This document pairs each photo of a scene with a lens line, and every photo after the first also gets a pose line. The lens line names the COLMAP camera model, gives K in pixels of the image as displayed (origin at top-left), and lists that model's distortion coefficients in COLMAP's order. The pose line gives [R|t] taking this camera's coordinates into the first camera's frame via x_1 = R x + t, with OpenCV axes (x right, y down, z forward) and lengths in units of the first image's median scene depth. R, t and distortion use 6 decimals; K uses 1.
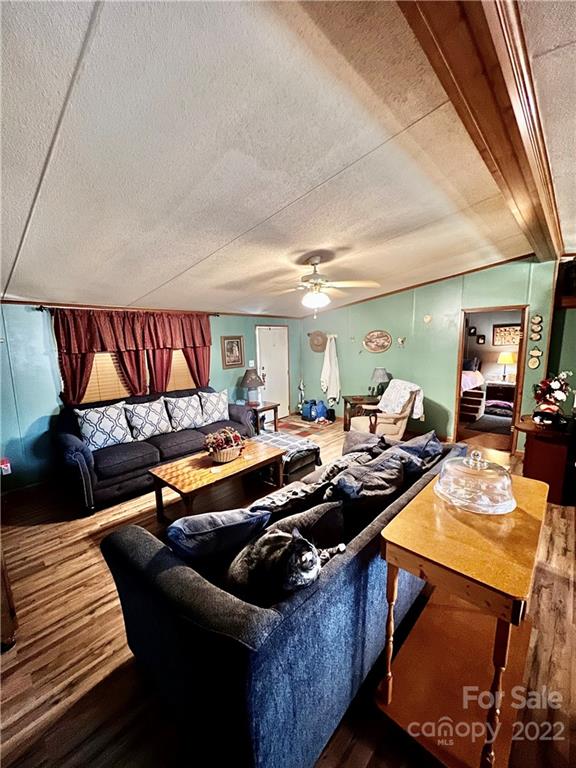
lens RADIAL K [[308.3, 0, 288.6], [0, 308.3, 385.9], [0, 0, 1]] dist [0.003642, -0.001470]
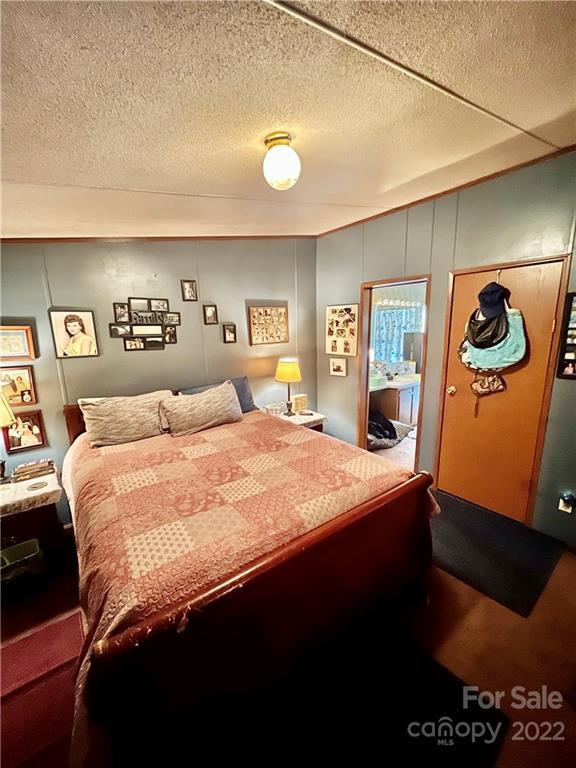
lens RADIAL K [[308.3, 0, 289.7], [0, 308.3, 386.3], [0, 0, 1]] dist [0.003642, -0.001470]
pose [[0.176273, -0.175275, 0.968611, 0.208504], [0.166015, 0.975217, 0.146258, -0.129333], [-0.970241, 0.135022, 0.201003, 0.859193]]
